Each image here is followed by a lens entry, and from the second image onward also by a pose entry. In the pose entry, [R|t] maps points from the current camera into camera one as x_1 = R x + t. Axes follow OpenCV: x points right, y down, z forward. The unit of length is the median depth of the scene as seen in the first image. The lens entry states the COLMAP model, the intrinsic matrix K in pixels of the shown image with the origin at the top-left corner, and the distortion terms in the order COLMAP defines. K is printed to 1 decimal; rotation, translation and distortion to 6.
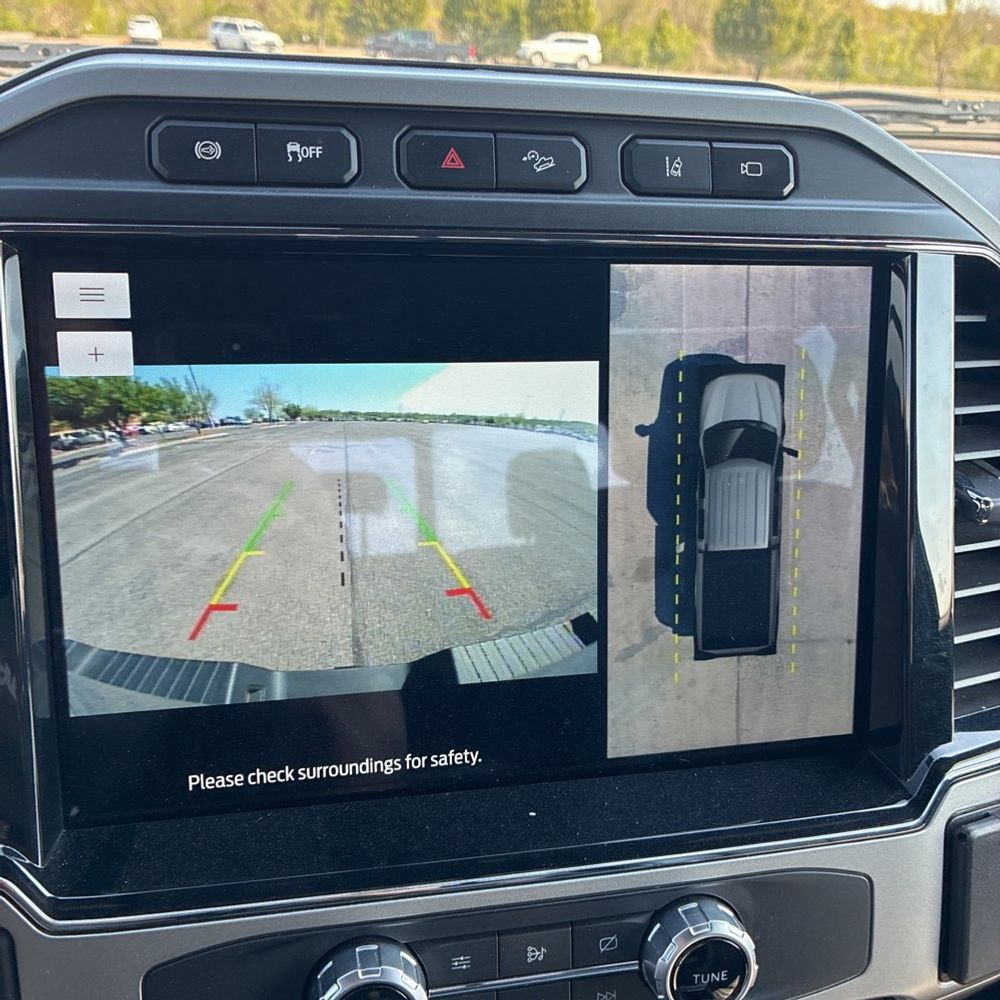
lens RADIAL K [[1017.3, 0, 503.8], [0, 1017.3, 484.0], [0, 0, 1]] dist [0.024277, 0.000000]
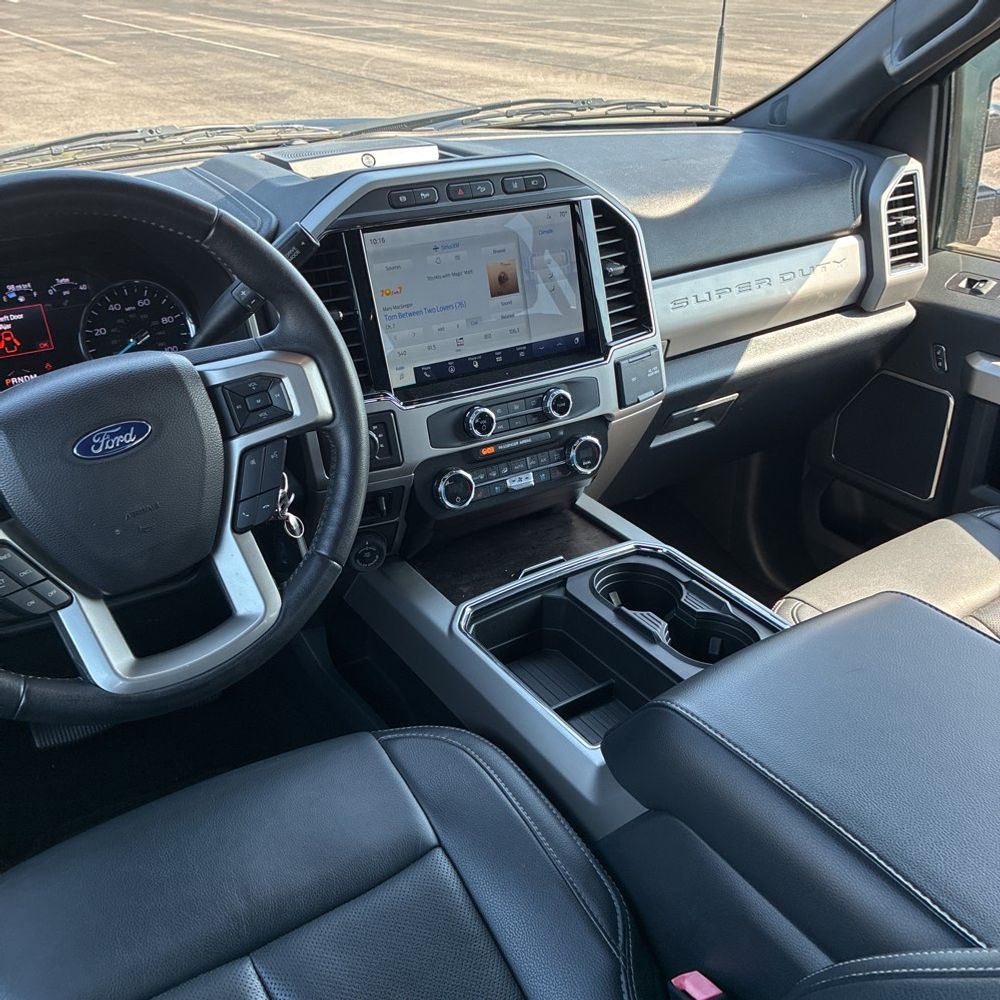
lens RADIAL K [[1017.3, 0, 497.5], [0, 1017.3, 490.2], [0, 0, 1]] dist [0.024277, 0.000000]
pose [[0.944070, -0.197223, 0.264262, -1.052460], [0.170770, 0.977998, 0.119822, 0.298998], [-0.282079, -0.067992, 0.956979, -2.490050]]
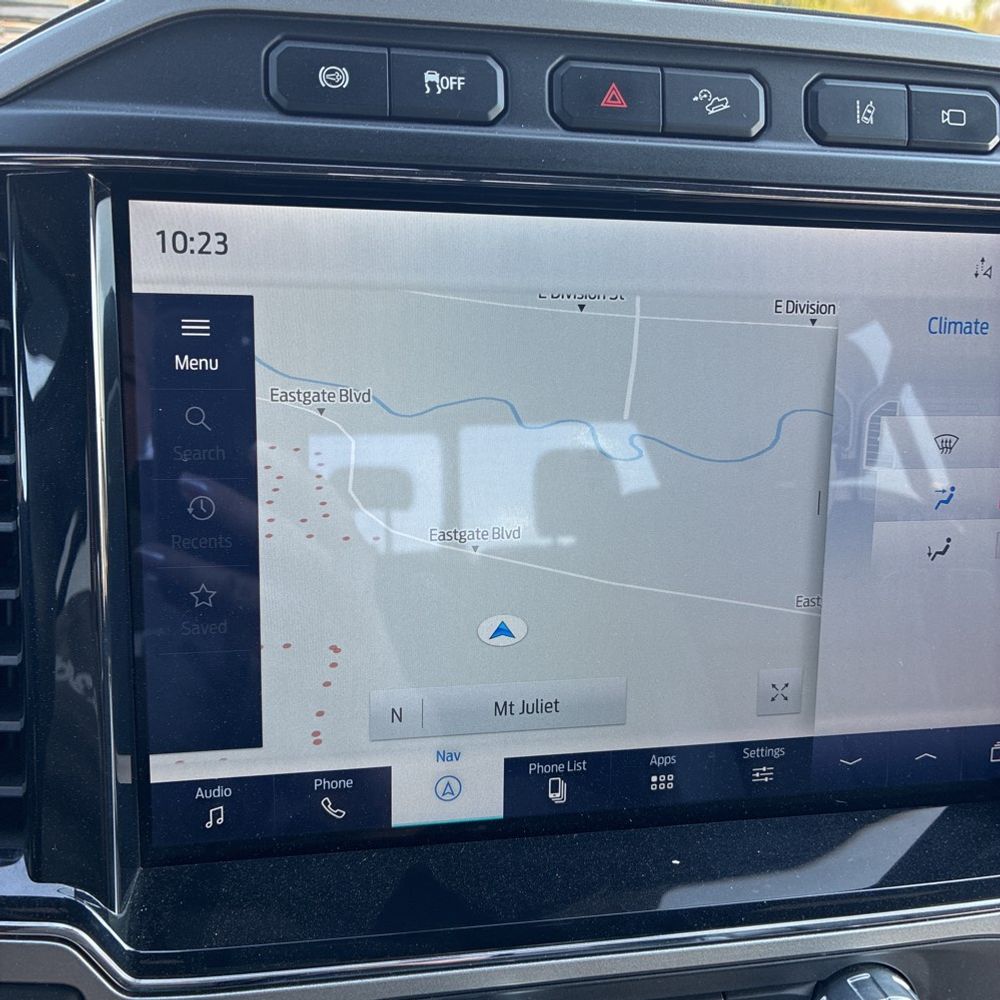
lens RADIAL K [[1017.3, 0, 498.0], [0, 1017.3, 483.6], [0, 0, 1]] dist [0.024277, 0.000000]
pose [[0.999641, 0.024111, -0.011667, -0.123460], [-0.024112, 0.999709, 0.000056, 0.007029], [0.011665, 0.000225, 0.999932, 0.139238]]
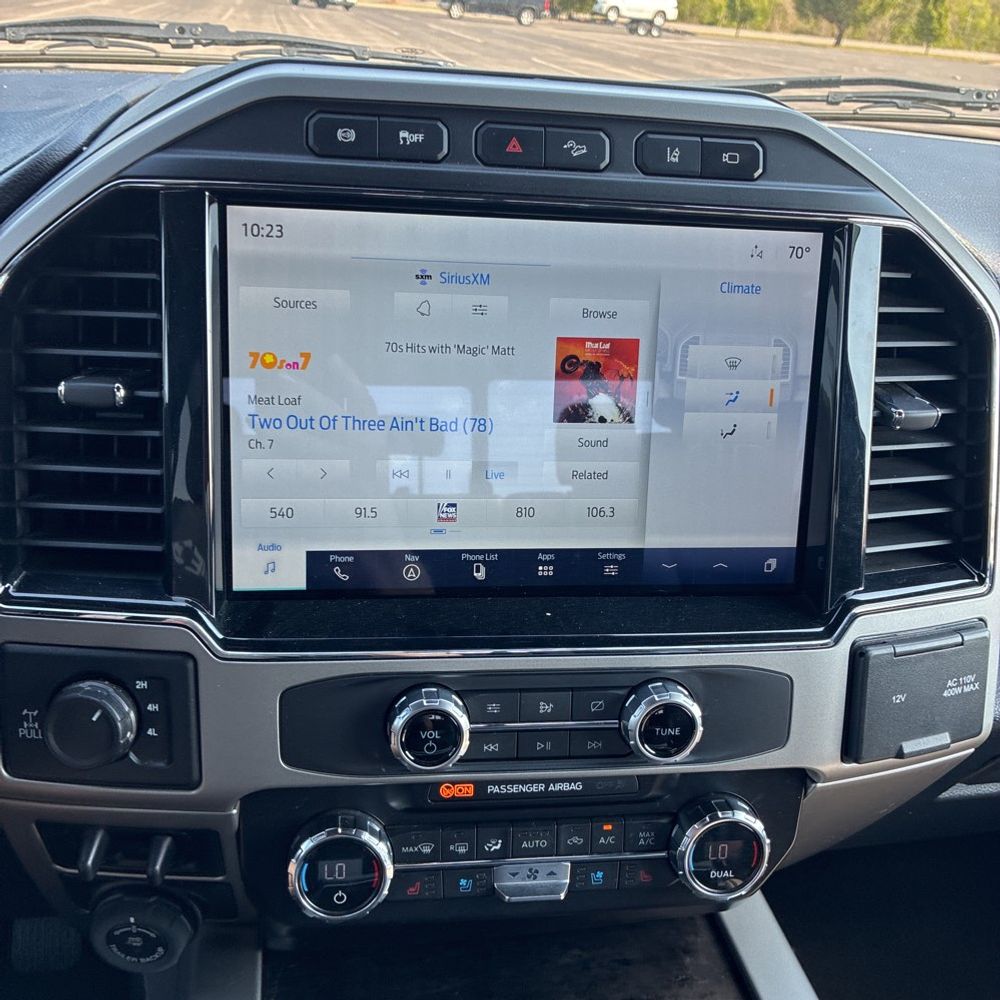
lens RADIAL K [[1017.3, 0, 500.2], [0, 1017.3, 481.8], [0, 0, 1]] dist [0.024277, 0.000000]
pose [[0.997302, 0.049329, -0.054371, 0.029355], [-0.047339, 0.998182, 0.037317, 0.092516], [0.056113, -0.034642, 0.997823, -0.414439]]
